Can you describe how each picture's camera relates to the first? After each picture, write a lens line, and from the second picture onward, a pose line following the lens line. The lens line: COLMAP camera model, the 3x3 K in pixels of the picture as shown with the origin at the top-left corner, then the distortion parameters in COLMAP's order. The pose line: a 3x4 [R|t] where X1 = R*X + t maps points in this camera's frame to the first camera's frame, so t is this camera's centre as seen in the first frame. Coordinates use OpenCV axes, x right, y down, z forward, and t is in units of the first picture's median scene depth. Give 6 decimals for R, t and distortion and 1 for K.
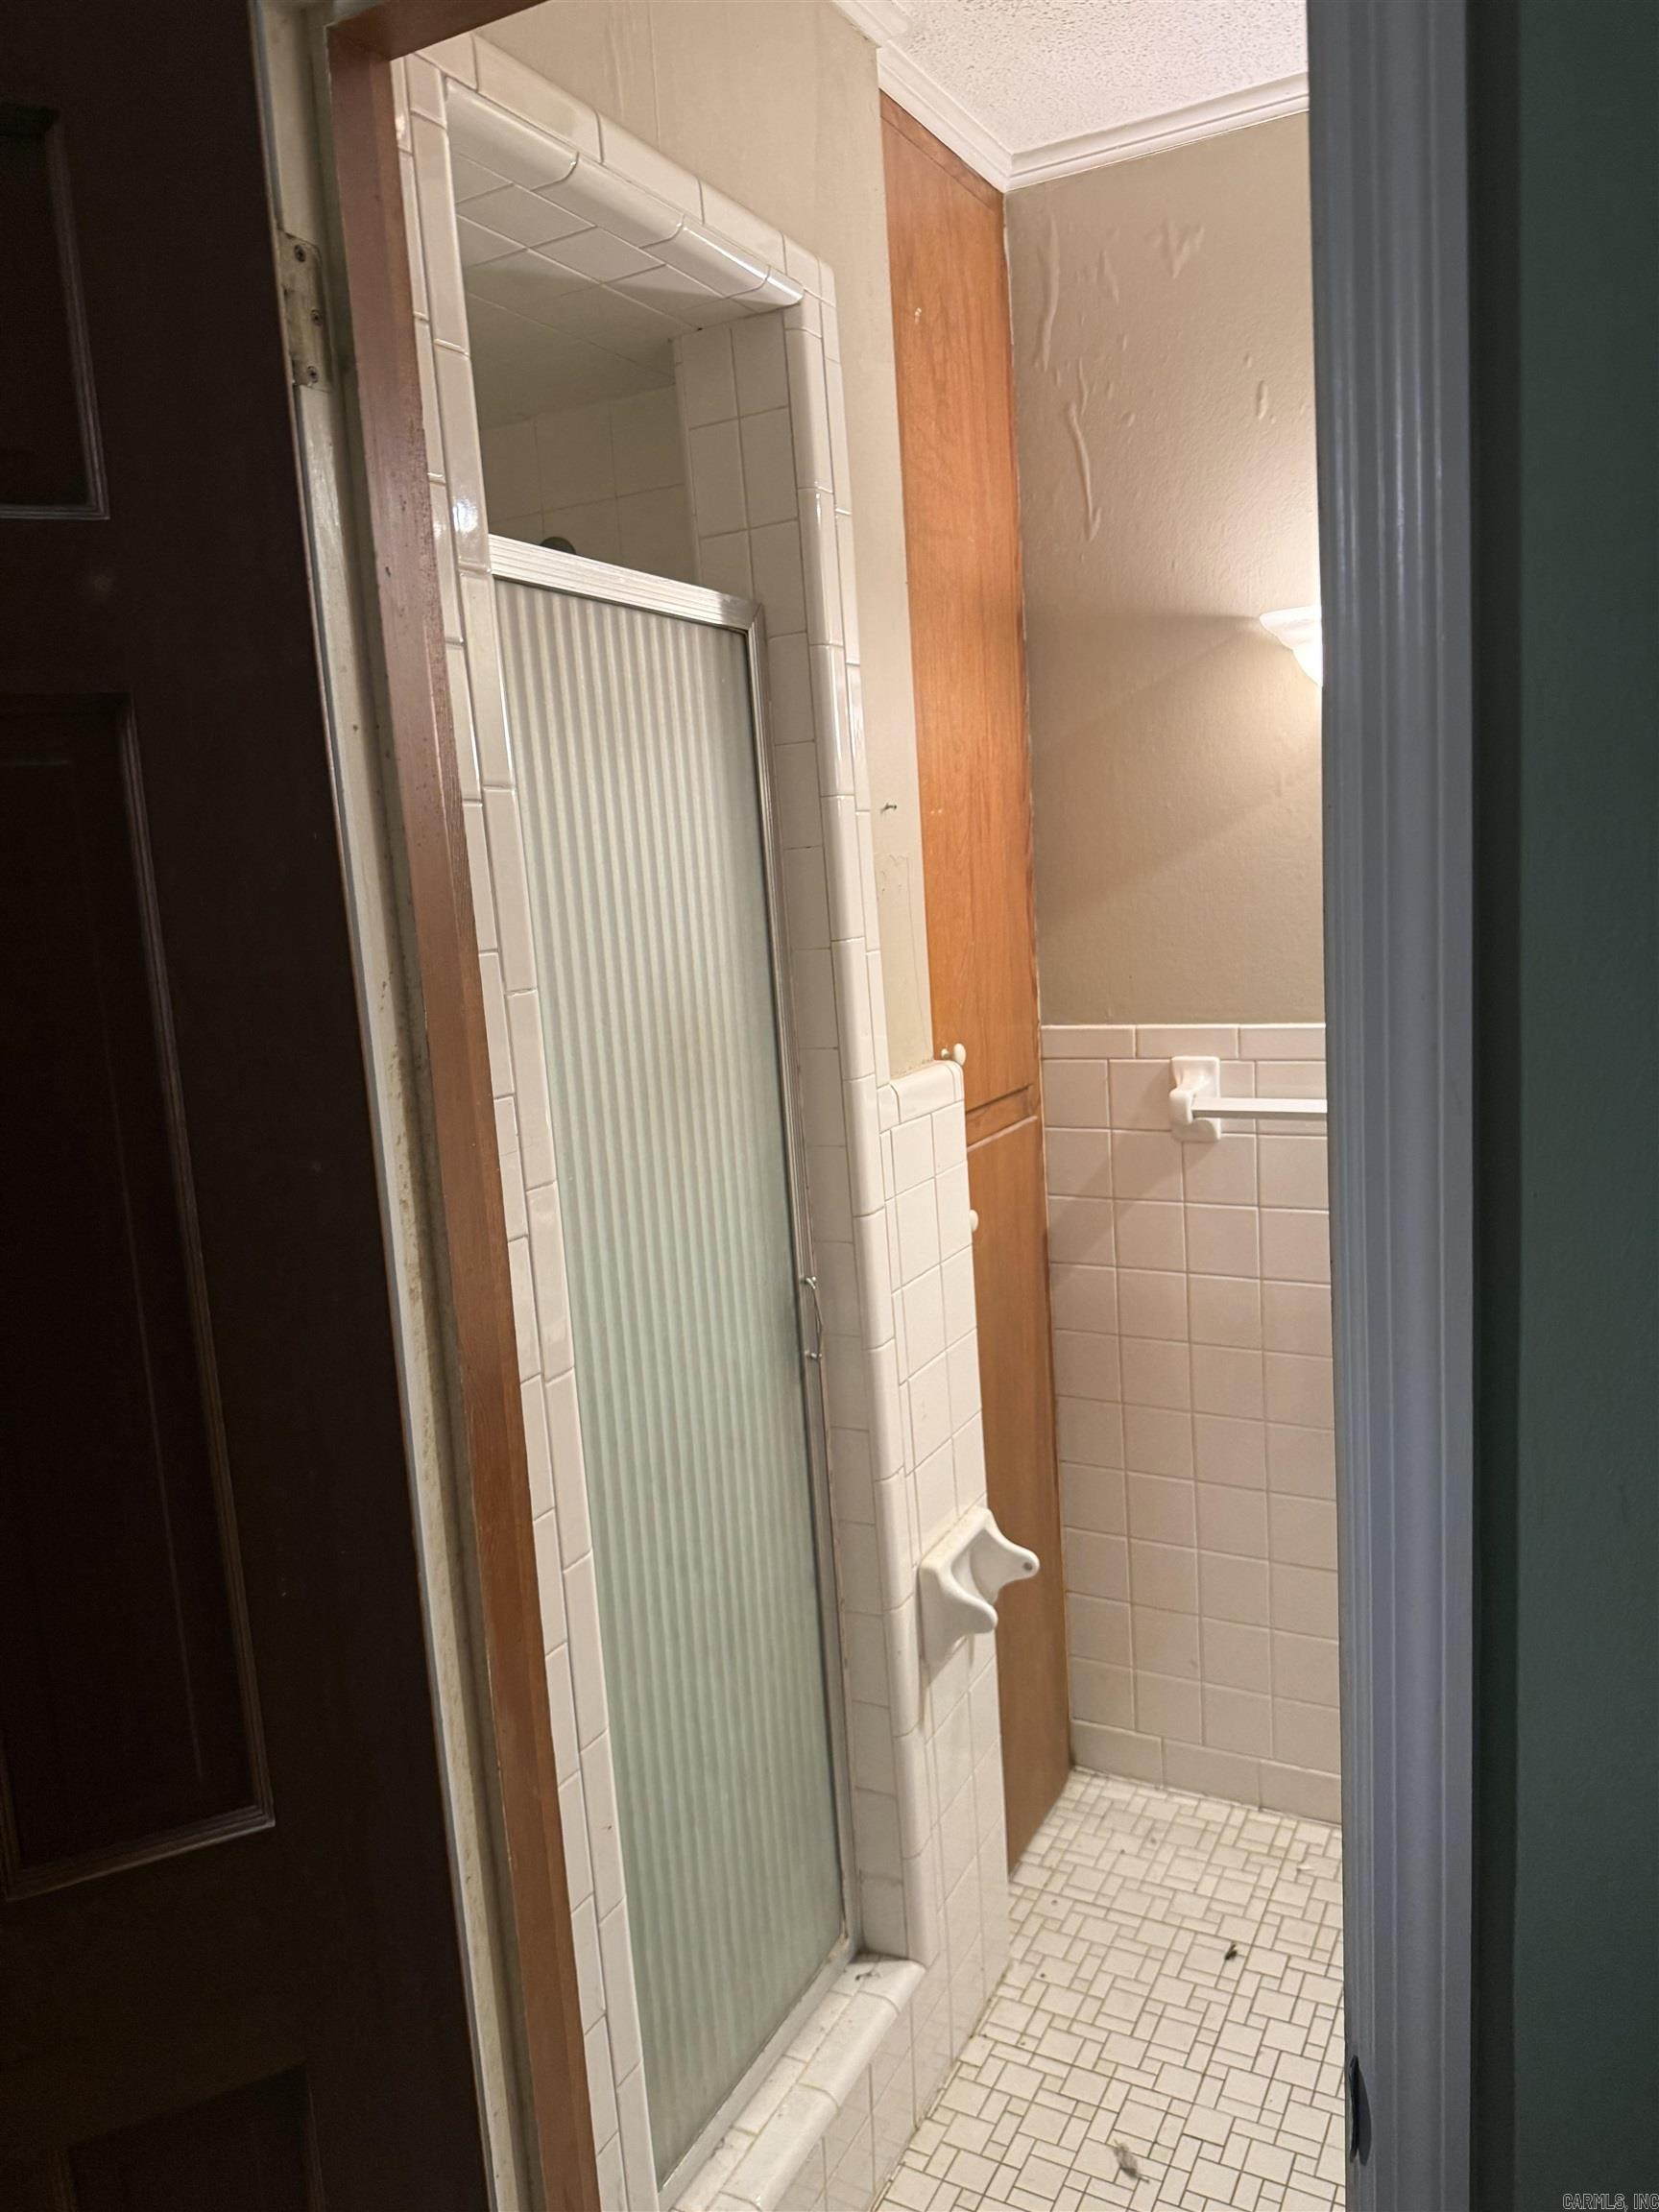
lens RADIAL K [[1540.7, 0, 853.3], [0, 1540.7, 1095.2], [0, 0, 1]] dist [0.011310, -0.025059]
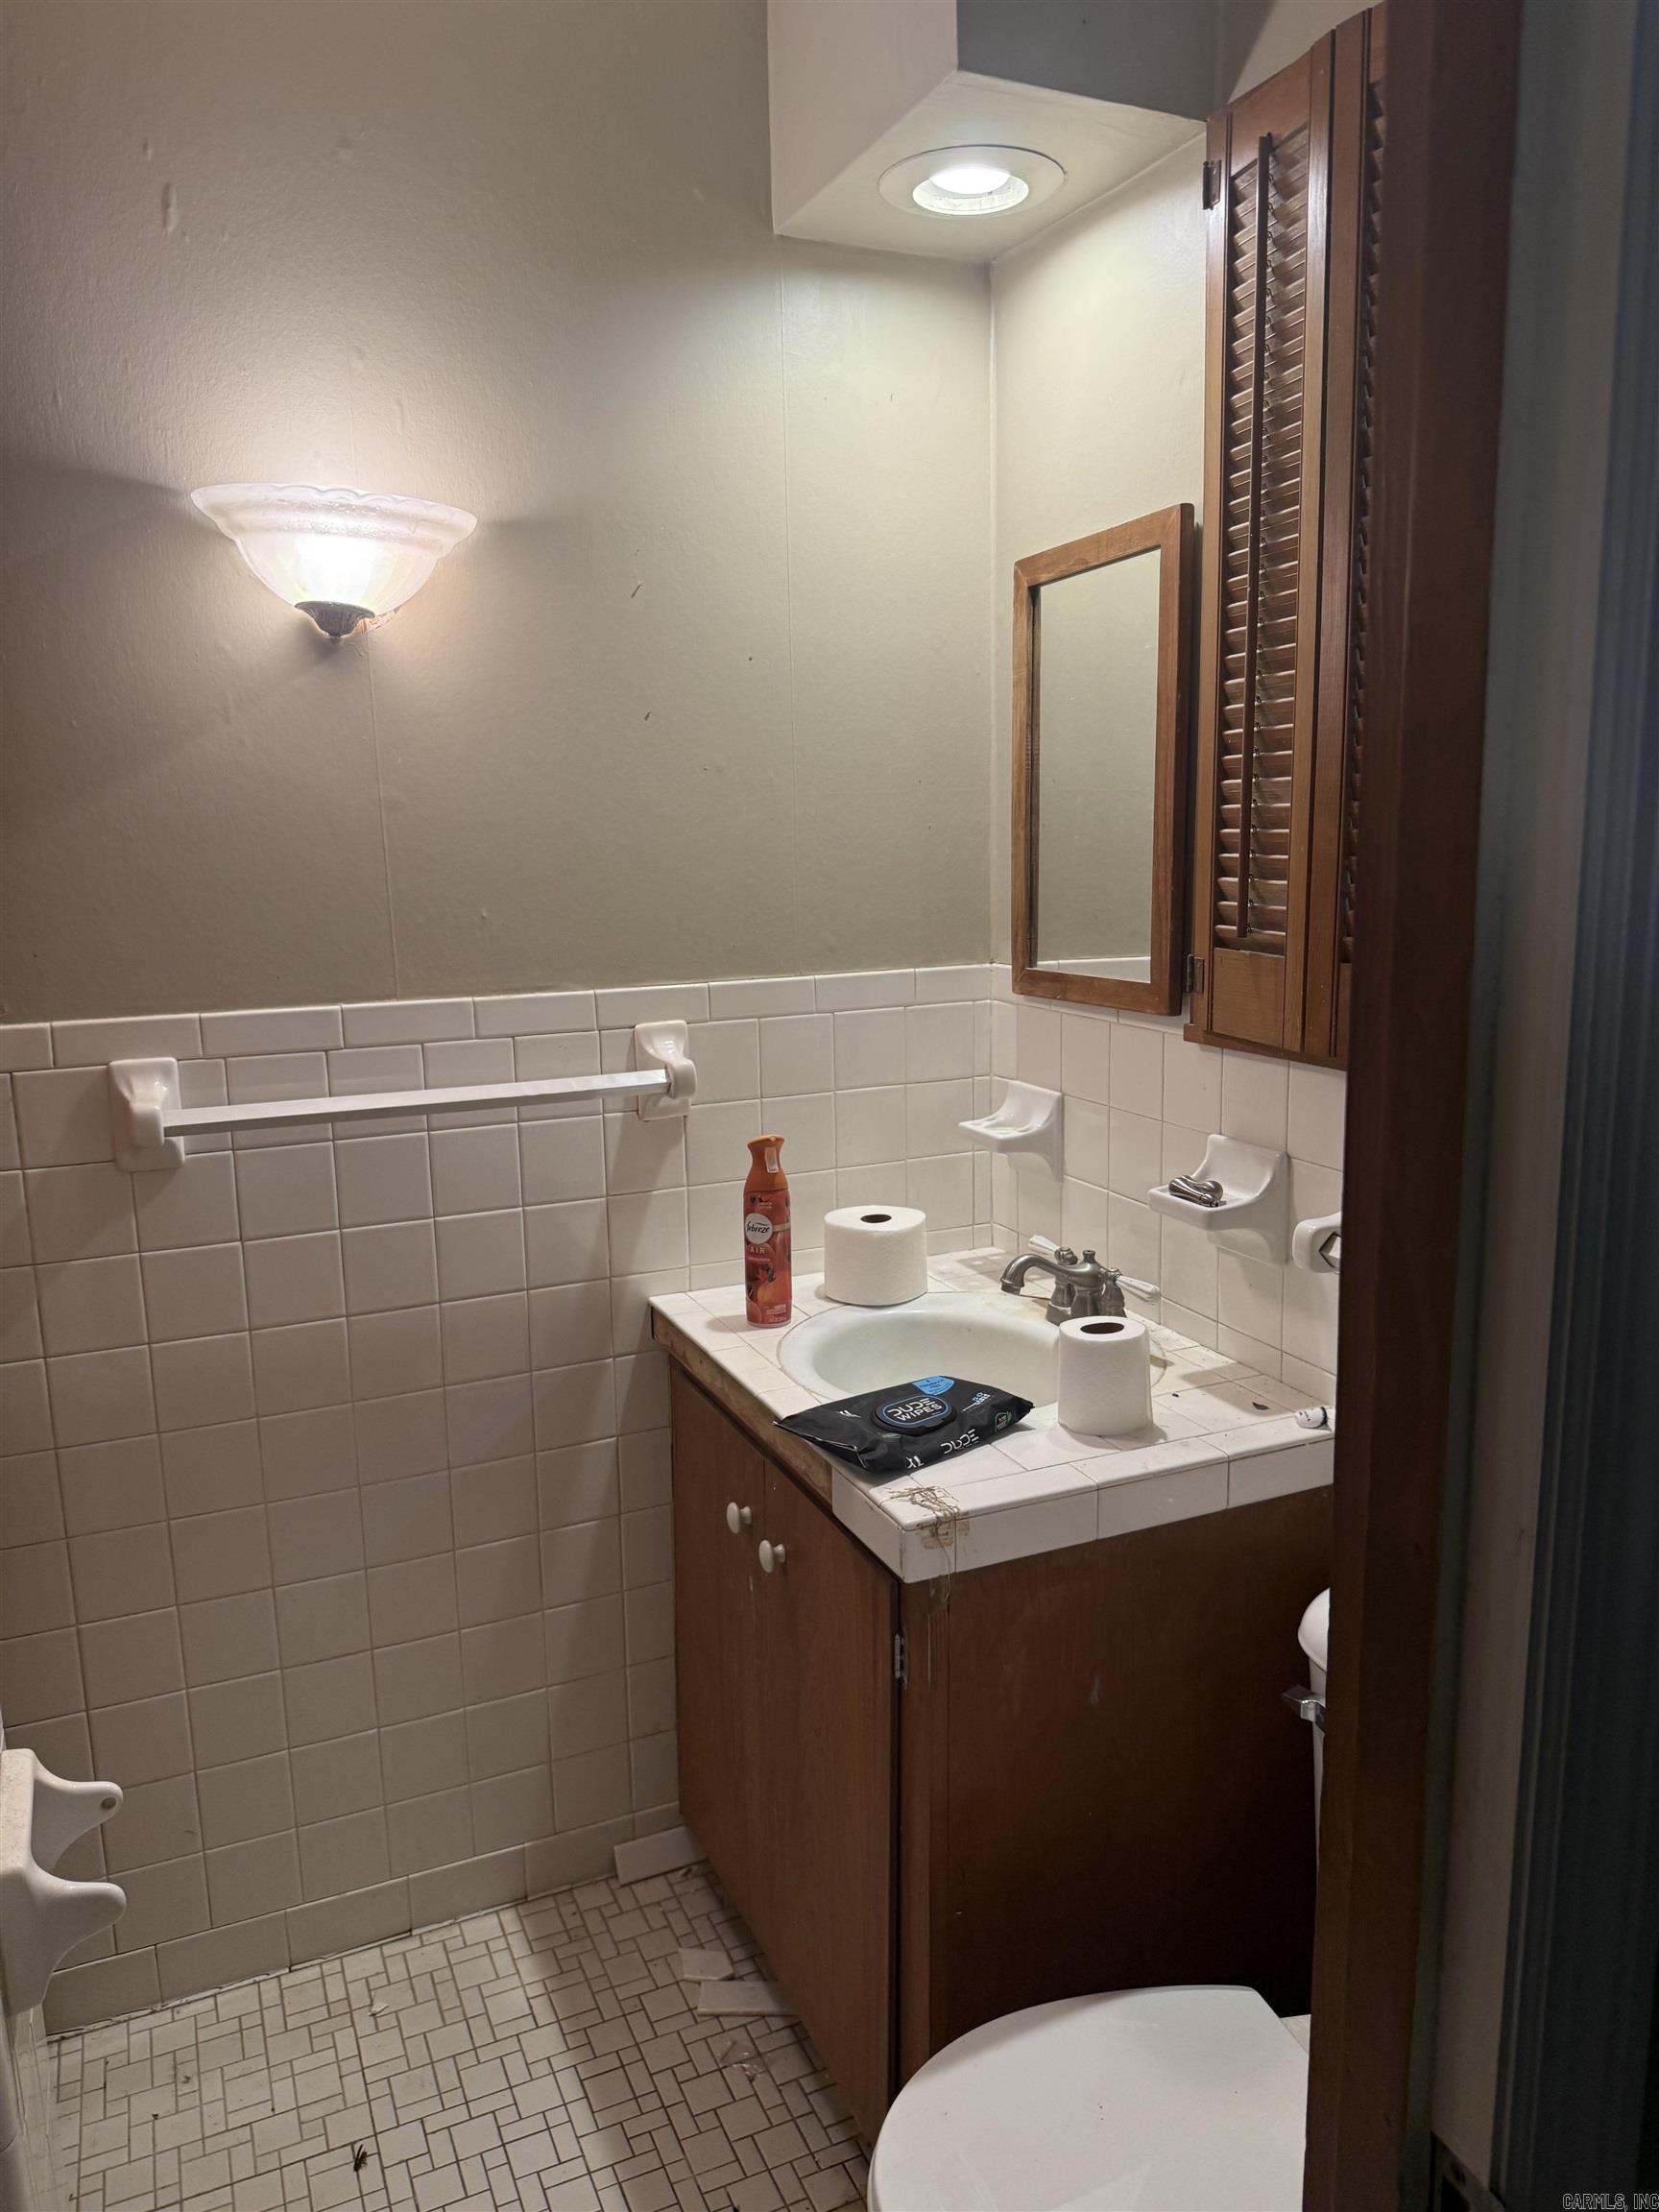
lens RADIAL K [[1540.7, 0, 794.2], [0, 1540.7, 1108.8], [0, 0, 1]] dist [0.011310, -0.025059]
pose [[0.632396, -0.096002, 0.768673, -0.170561], [0.097752, 0.994249, 0.043753, -0.002497], [-0.768453, 0.047471, 0.638144, 0.275136]]
